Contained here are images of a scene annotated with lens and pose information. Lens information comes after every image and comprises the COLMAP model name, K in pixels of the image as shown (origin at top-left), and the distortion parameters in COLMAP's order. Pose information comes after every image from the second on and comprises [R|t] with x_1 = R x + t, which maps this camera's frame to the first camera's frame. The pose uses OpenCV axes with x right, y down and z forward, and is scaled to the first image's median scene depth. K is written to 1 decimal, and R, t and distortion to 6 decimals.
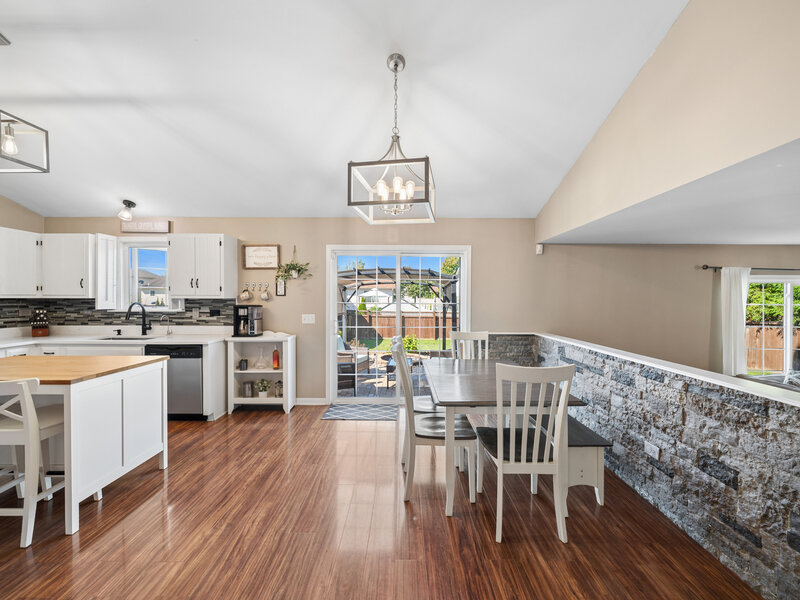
lens RADIAL K [[319.8, 0, 402.0], [0, 319.8, 298.5], [0, 0, 1]] dist [-0.003962, 0.000116]
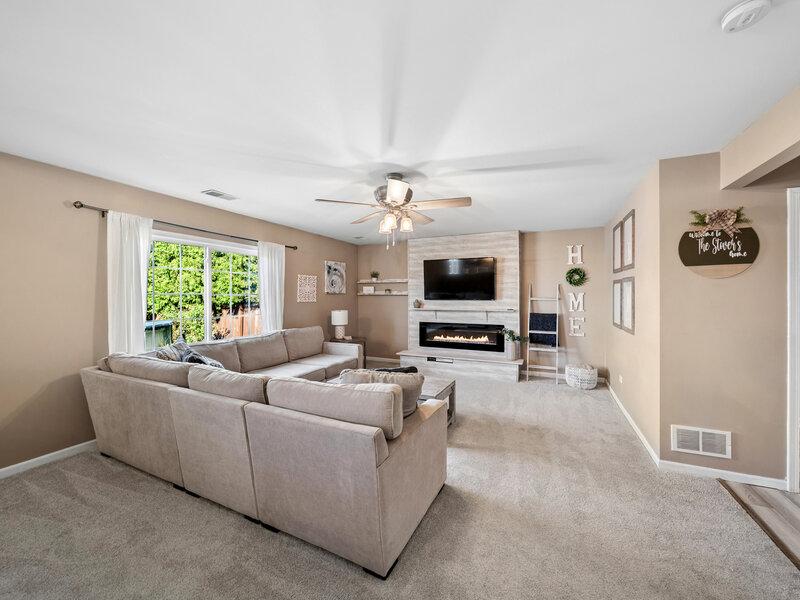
lens RADIAL K [[319.8, 0, 403.9], [0, 319.8, 295.3], [0, 0, 1]] dist [-0.003962, 0.000116]
pose [[0.412978, -0.002735, 0.910737, 0.615425], [0.006981, 0.999976, -0.000163, 0.101391], [-0.910714, 0.006425, 0.412987, 0.081114]]
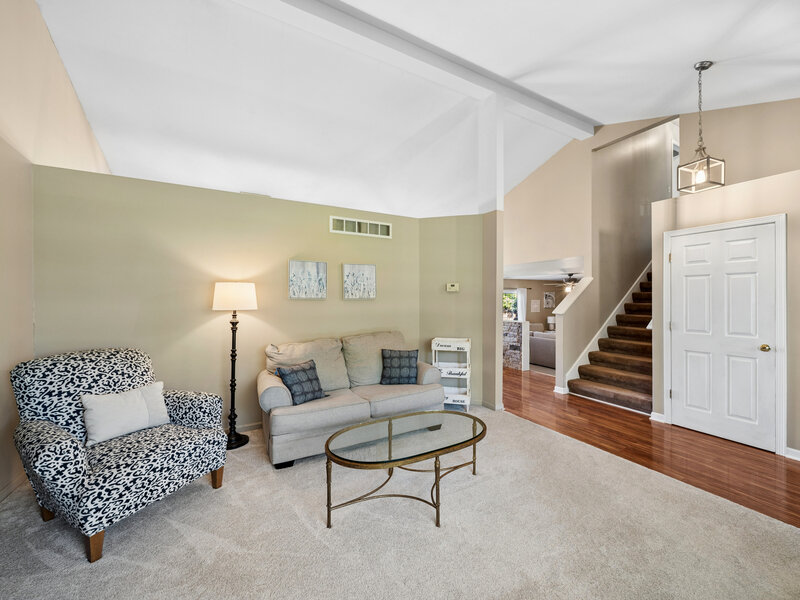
lens RADIAL K [[319.8, 0, 402.0], [0, 319.8, 299.6], [0, 0, 1]] dist [-0.003962, 0.000116]
pose [[0.873422, -0.009756, 0.486866, -0.860484], [0.011981, 0.999927, -0.001456, -0.002784], [-0.486817, 0.007104, 0.873475, -0.983953]]
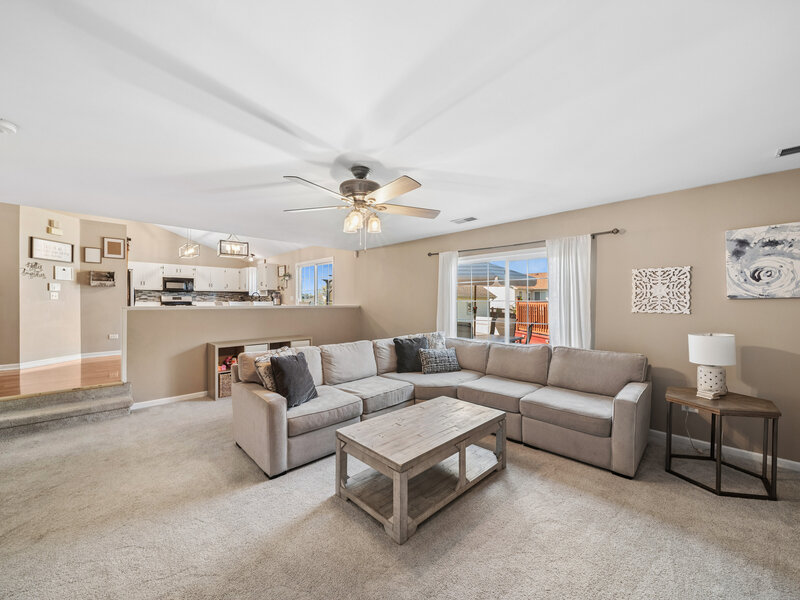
lens RADIAL K [[319.8, 0, 404.6], [0, 319.8, 303.6], [0, 0, 1]] dist [-0.003962, 0.000116]
pose [[0.712460, -0.000980, -0.701712, 1.791231], [-0.002038, 0.999992, -0.003465, 0.106489], [0.701710, 0.003899, 0.712452, -0.001686]]
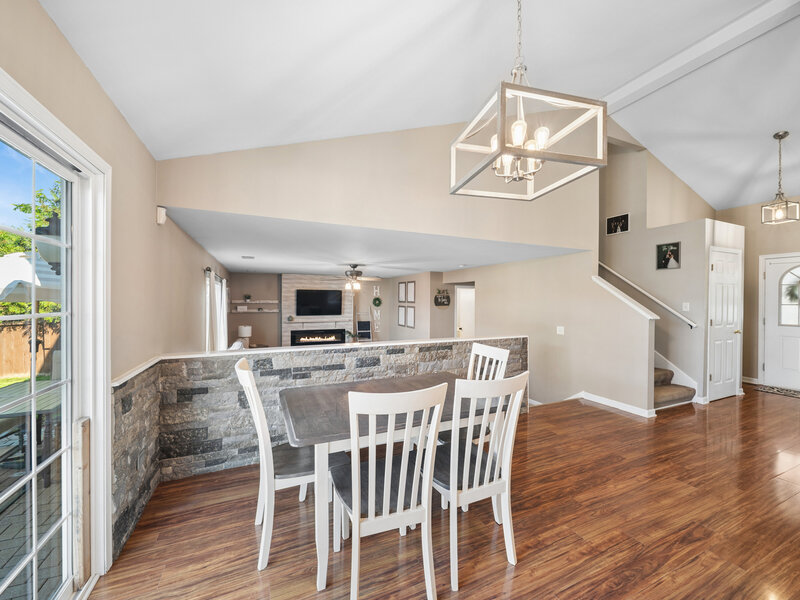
lens RADIAL K [[319.8, 0, 395.7], [0, 319.8, 301.7], [0, 0, 1]] dist [-0.003962, 0.000116]
pose [[-0.410664, -0.014243, 0.911675, -0.311497], [-0.000704, 0.999883, 0.015303, -0.009492], [-0.911786, 0.005643, -0.410626, 0.889325]]
